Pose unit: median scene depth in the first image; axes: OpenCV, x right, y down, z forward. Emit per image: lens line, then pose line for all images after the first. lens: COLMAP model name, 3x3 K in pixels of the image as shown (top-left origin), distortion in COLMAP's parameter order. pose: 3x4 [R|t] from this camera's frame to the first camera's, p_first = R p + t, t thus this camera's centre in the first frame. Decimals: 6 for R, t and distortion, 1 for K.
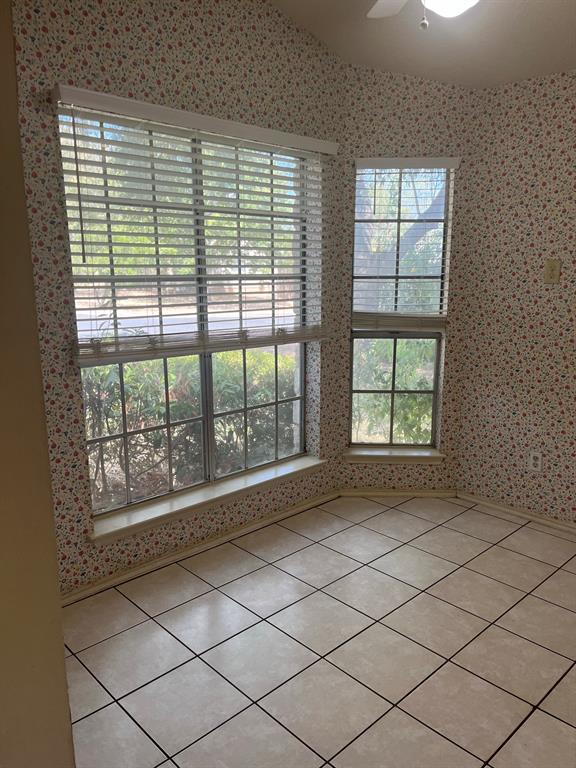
lens RADIAL K [[583.1, 0, 299.6], [0, 583.1, 395.7], [0, 0, 1]] dist [0.054684, -0.083656]
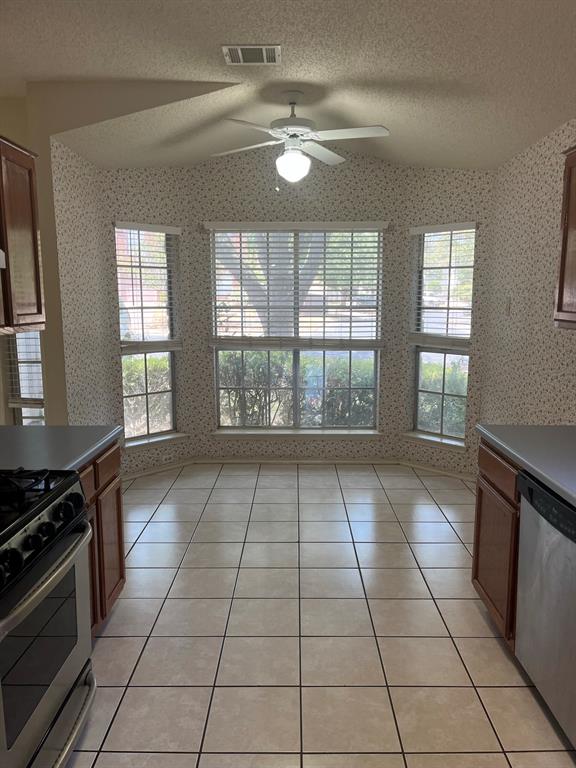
lens RADIAL K [[583.1, 0, 289.8], [0, 583.1, 384.9], [0, 0, 1]] dist [0.054684, -0.083656]
pose [[0.707922, 0.101417, -0.698971, 0.896019], [-0.149111, 0.988792, -0.007552, 0.037978], [0.690371, 0.109570, 0.715110, -0.204609]]
